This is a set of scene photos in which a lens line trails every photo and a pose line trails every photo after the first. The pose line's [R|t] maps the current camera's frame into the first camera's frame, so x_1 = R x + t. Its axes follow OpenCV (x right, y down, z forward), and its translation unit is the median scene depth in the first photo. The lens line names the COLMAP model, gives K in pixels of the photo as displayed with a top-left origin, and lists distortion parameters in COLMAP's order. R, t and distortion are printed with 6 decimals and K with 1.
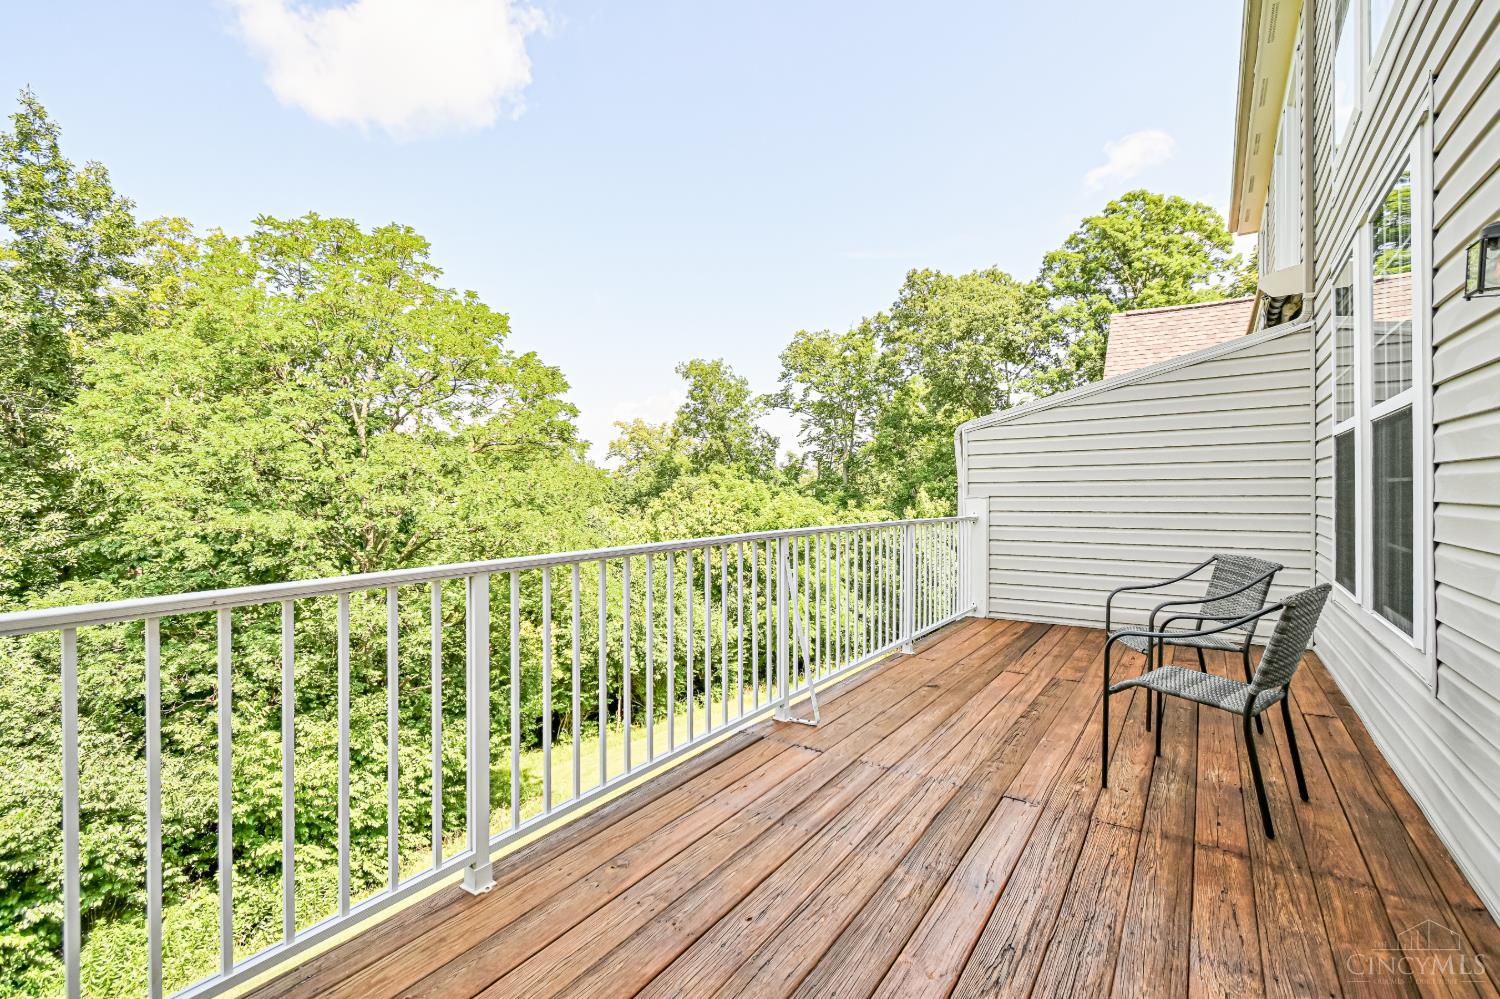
lens RADIAL K [[662.2, 0, 759.0], [0, 662.2, 487.8], [0, 0, 1]] dist [0.007804, -0.003036]
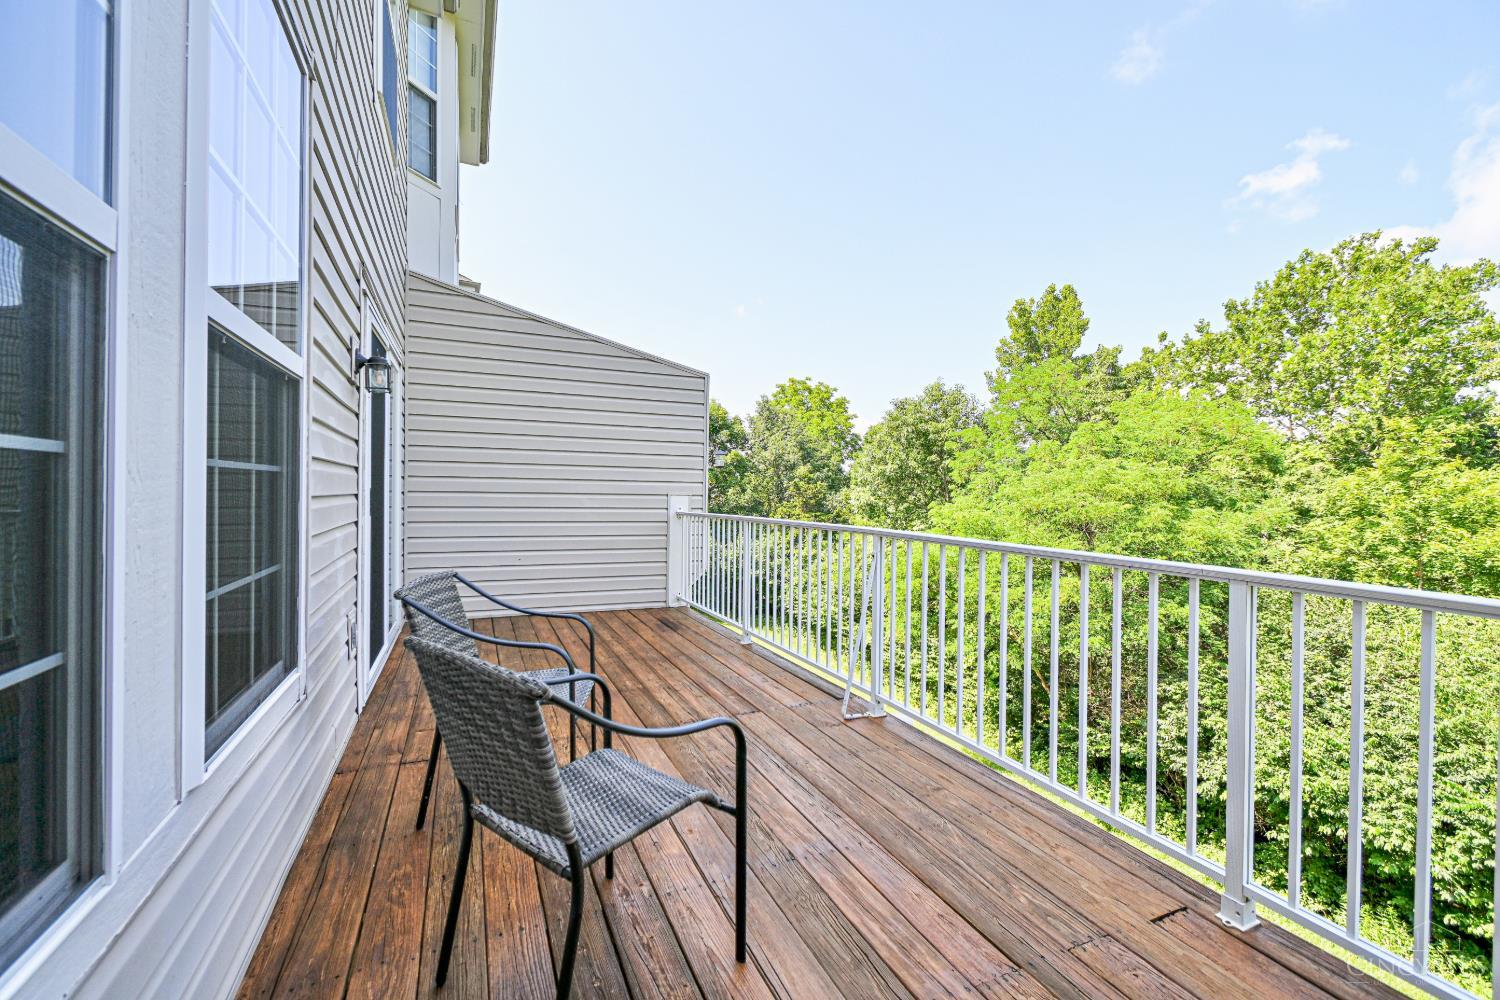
lens RADIAL K [[662.2, 0, 745.1], [0, 662.2, 501.8], [0, 0, 1]] dist [0.007804, -0.003036]
pose [[-0.550524, 0.010059, -0.834759, 0.261987], [-0.005157, 0.999867, 0.015449, 0.002464], [0.834803, 0.012810, -0.550399, 0.367470]]
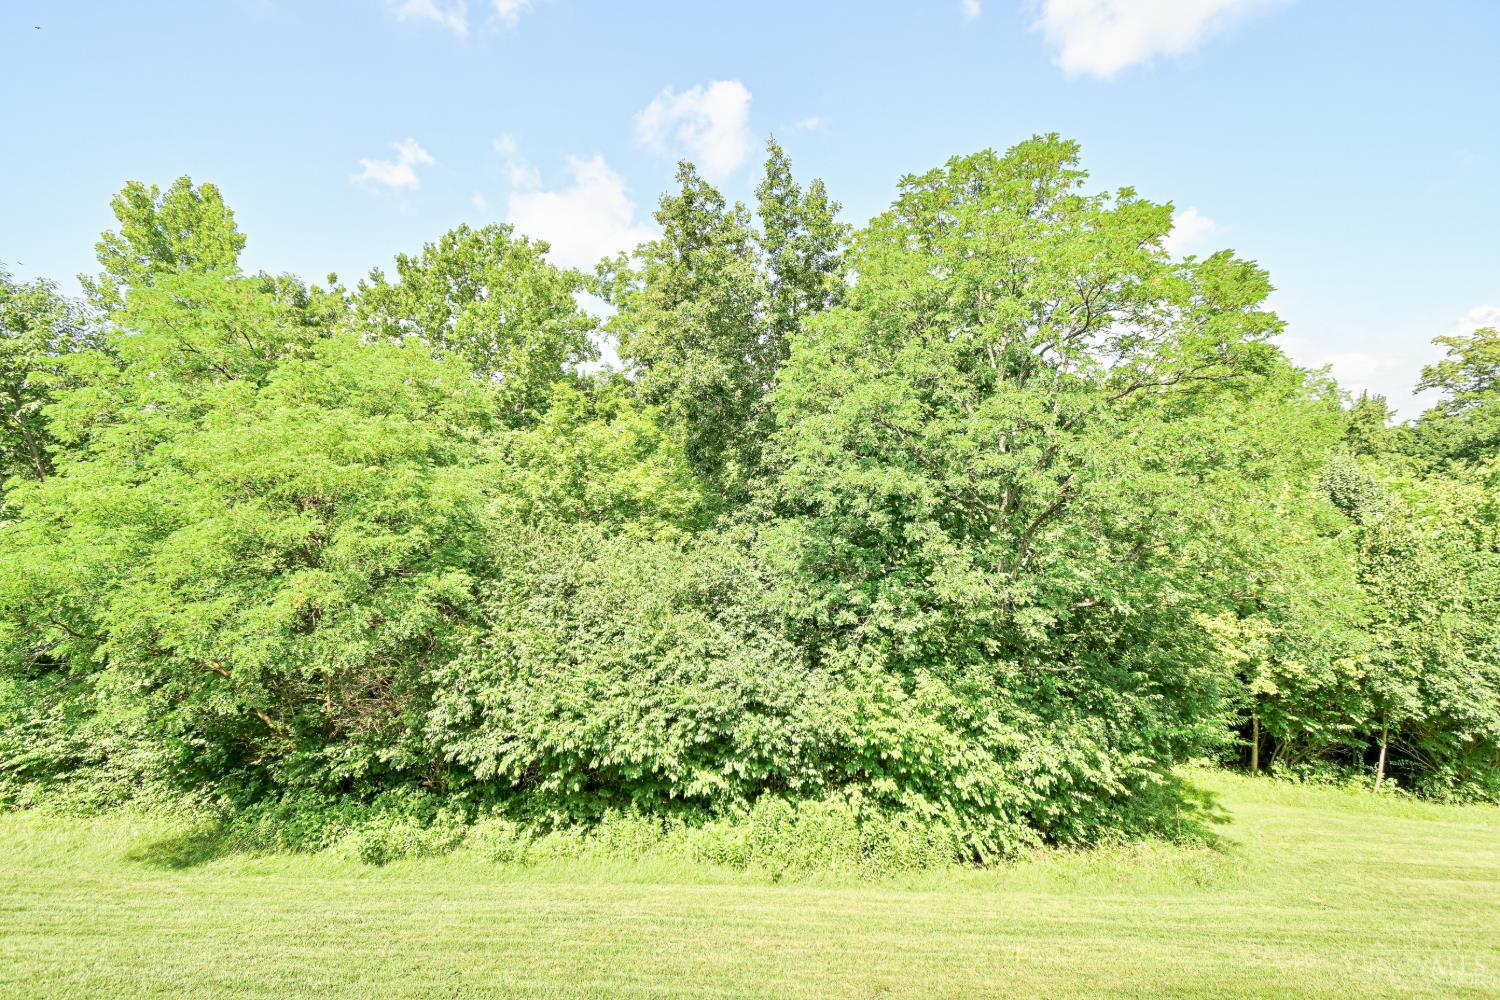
lens RADIAL K [[662.2, 0, 754.9], [0, 662.2, 495.5], [0, 0, 1]] dist [0.007804, -0.003036]
pose [[0.530141, 0.062644, -0.845592, 0.021784], [0.012257, 0.996597, 0.081515, -0.008091], [0.847821, -0.053579, 0.527569, 0.254749]]
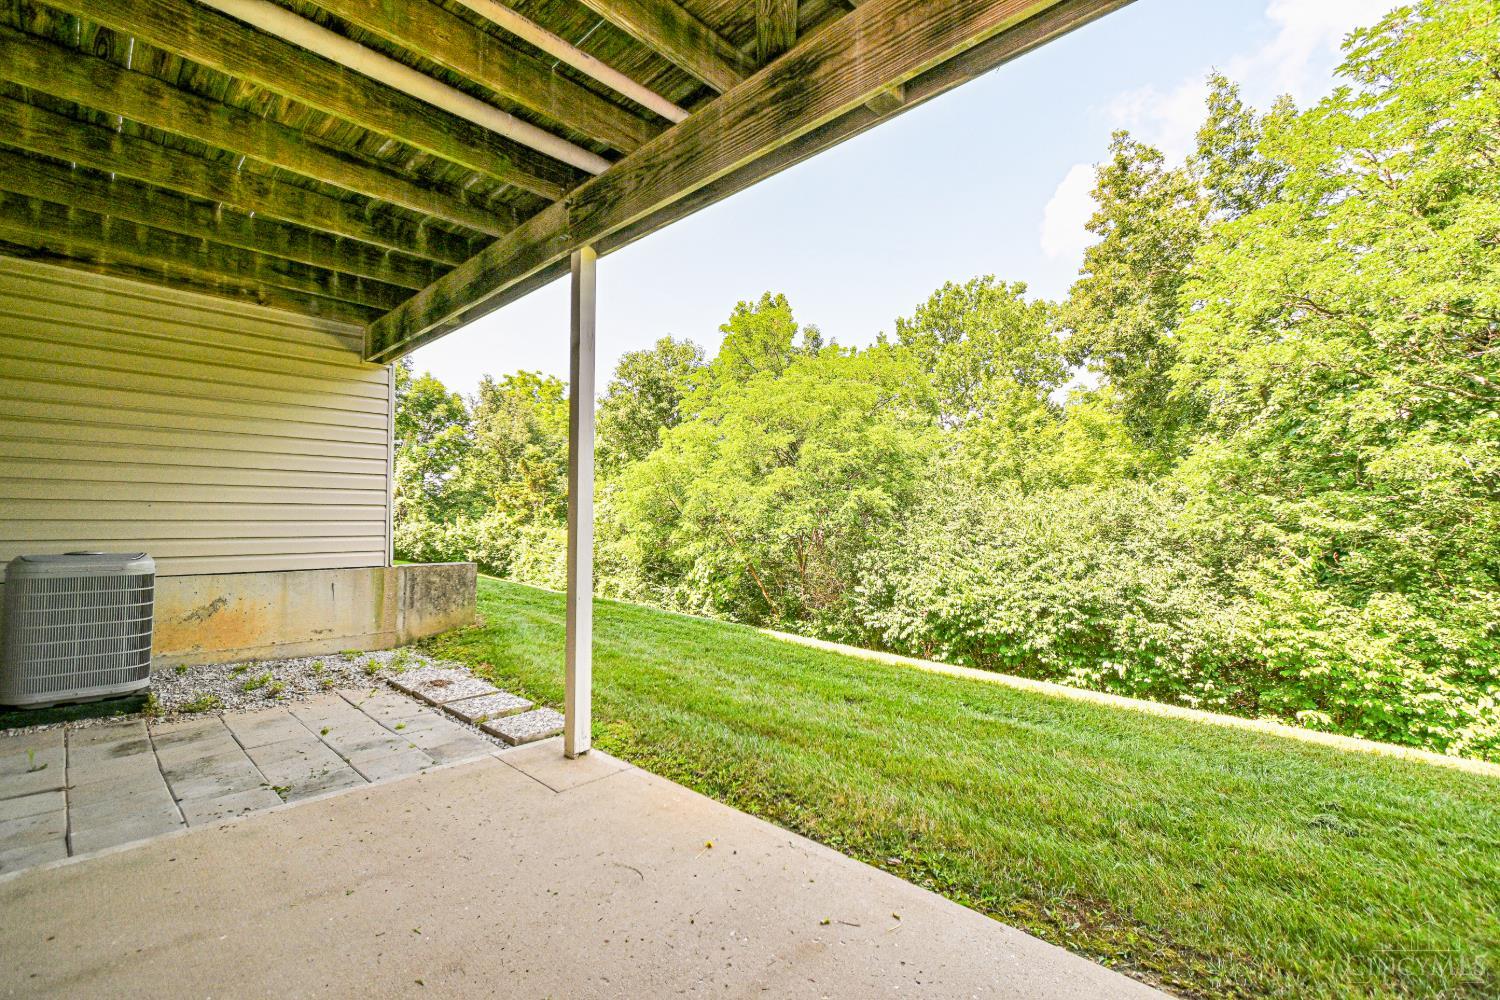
lens RADIAL K [[662.2, 0, 752.7], [0, 662.2, 507.1], [0, 0, 1]] dist [0.007804, -0.003036]
pose [[-0.175320, -0.028415, -0.984101, 0.249047], [0.001162, 0.999577, -0.029068, 0.251030], [0.984511, -0.006240, -0.175213, 0.368822]]
